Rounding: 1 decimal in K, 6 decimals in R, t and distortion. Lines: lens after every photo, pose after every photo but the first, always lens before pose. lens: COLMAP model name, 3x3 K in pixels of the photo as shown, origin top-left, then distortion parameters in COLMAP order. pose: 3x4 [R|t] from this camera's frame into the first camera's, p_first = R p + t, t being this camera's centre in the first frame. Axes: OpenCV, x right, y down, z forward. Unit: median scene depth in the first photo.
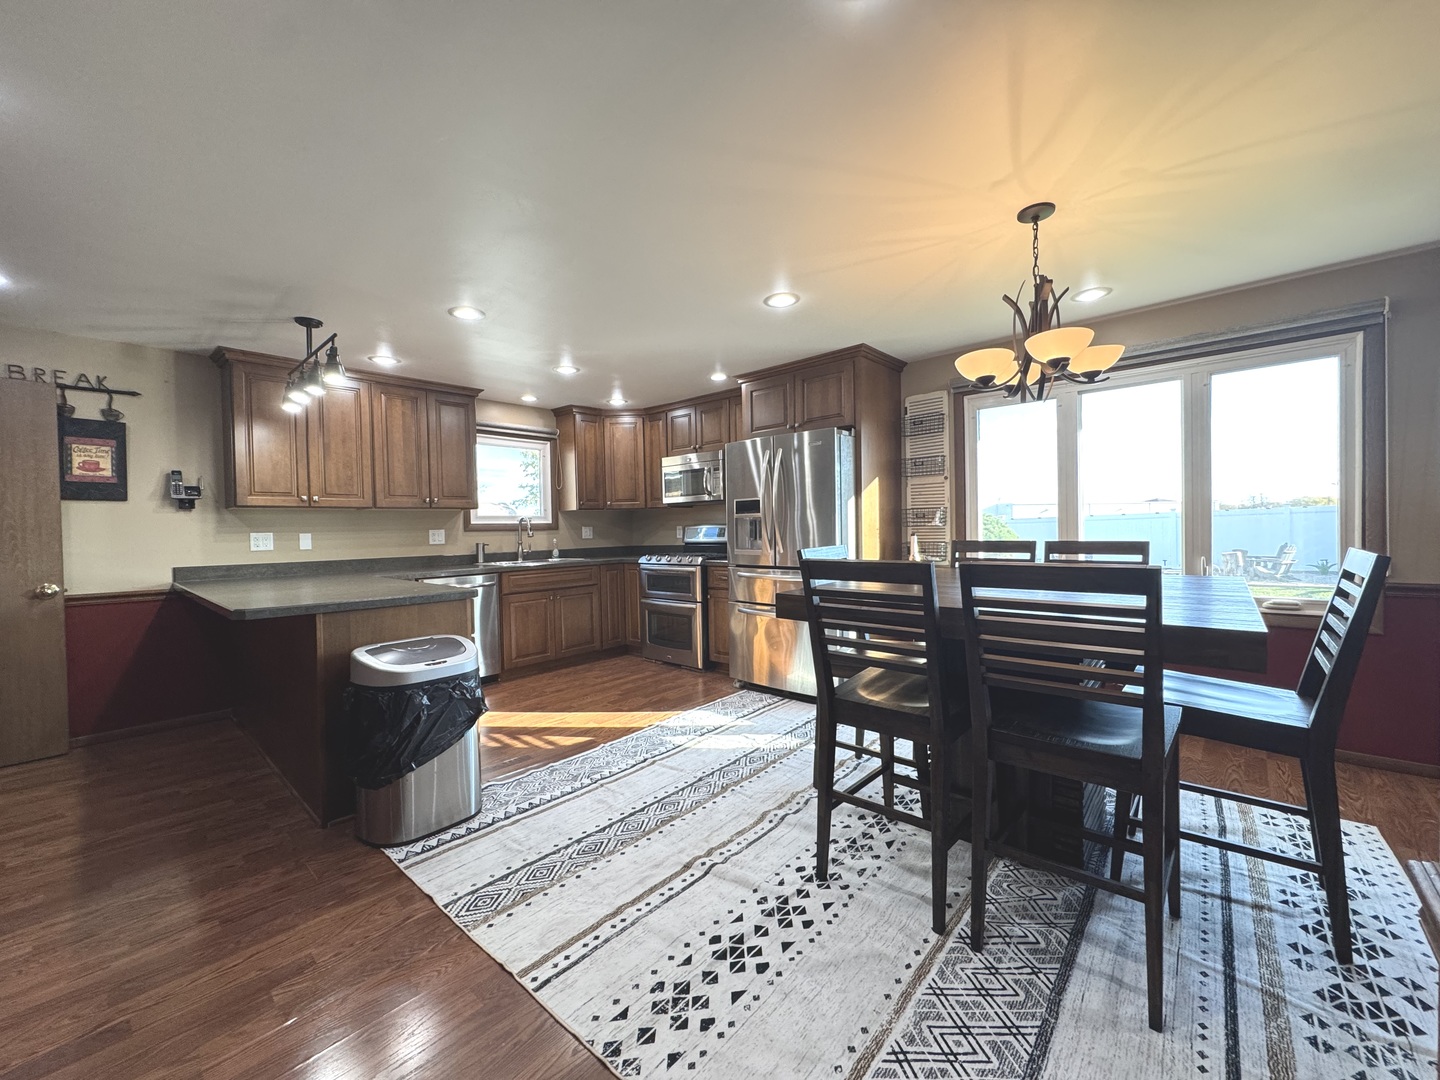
lens RADIAL K [[573.5, 0, 716.3], [0, 573.5, 542.7], [0, 0, 1]] dist [-0.004776, 0.000258]
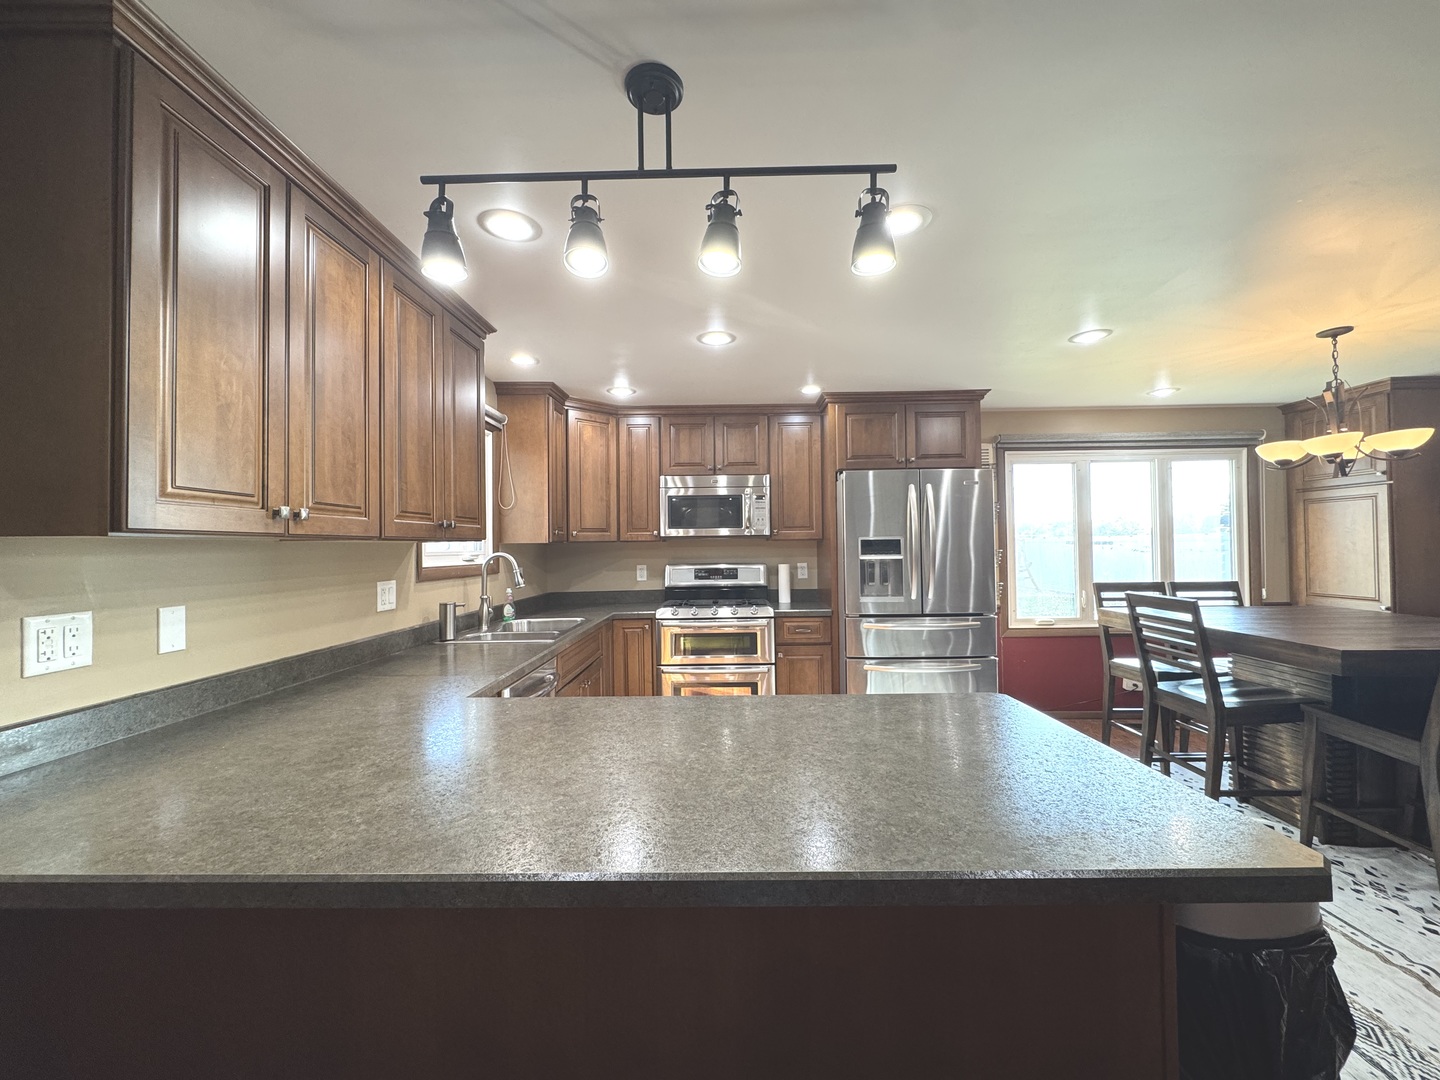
lens RADIAL K [[573.5, 0, 716.1], [0, 573.5, 538.2], [0, 0, 1]] dist [-0.004776, 0.000258]
pose [[0.754098, 0.021679, 0.656404, -0.621962], [0.014682, 0.998649, -0.049849, -0.032200], [-0.656598, 0.047228, 0.752760, 0.449306]]
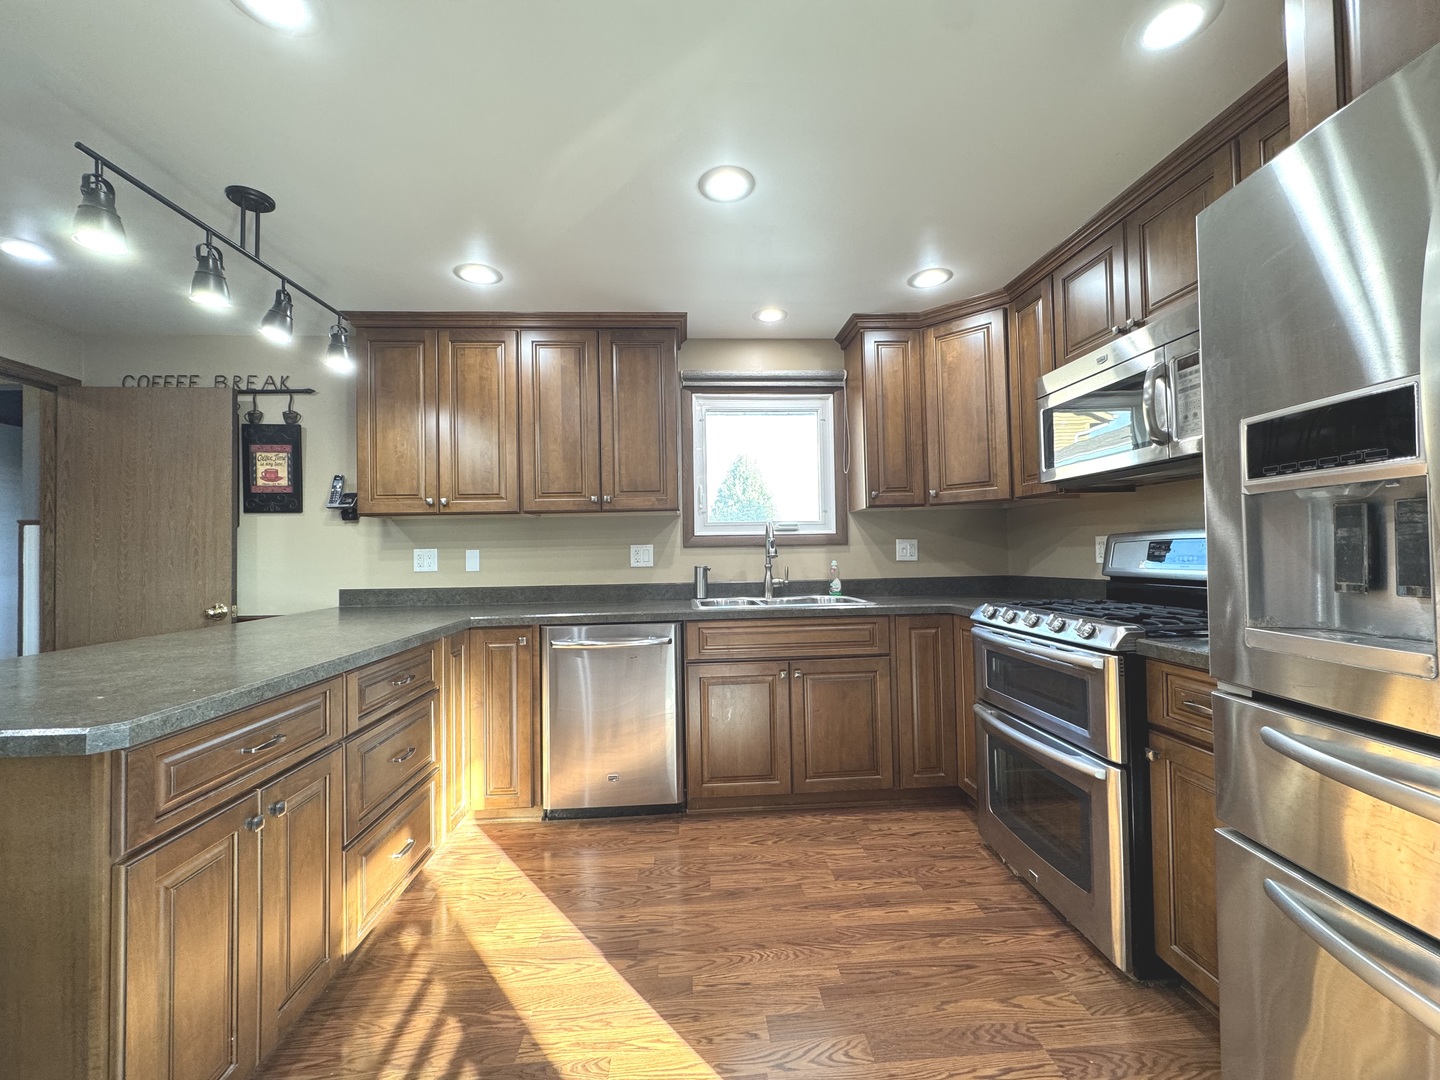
lens RADIAL K [[573.5, 0, 717.3], [0, 573.5, 540.4], [0, 0, 1]] dist [-0.004776, 0.000258]
pose [[0.717985, -0.005736, -0.696035, 0.035917], [-0.015087, 0.999603, -0.023800, -0.014029], [0.695895, 0.027589, 0.717613, 0.607500]]
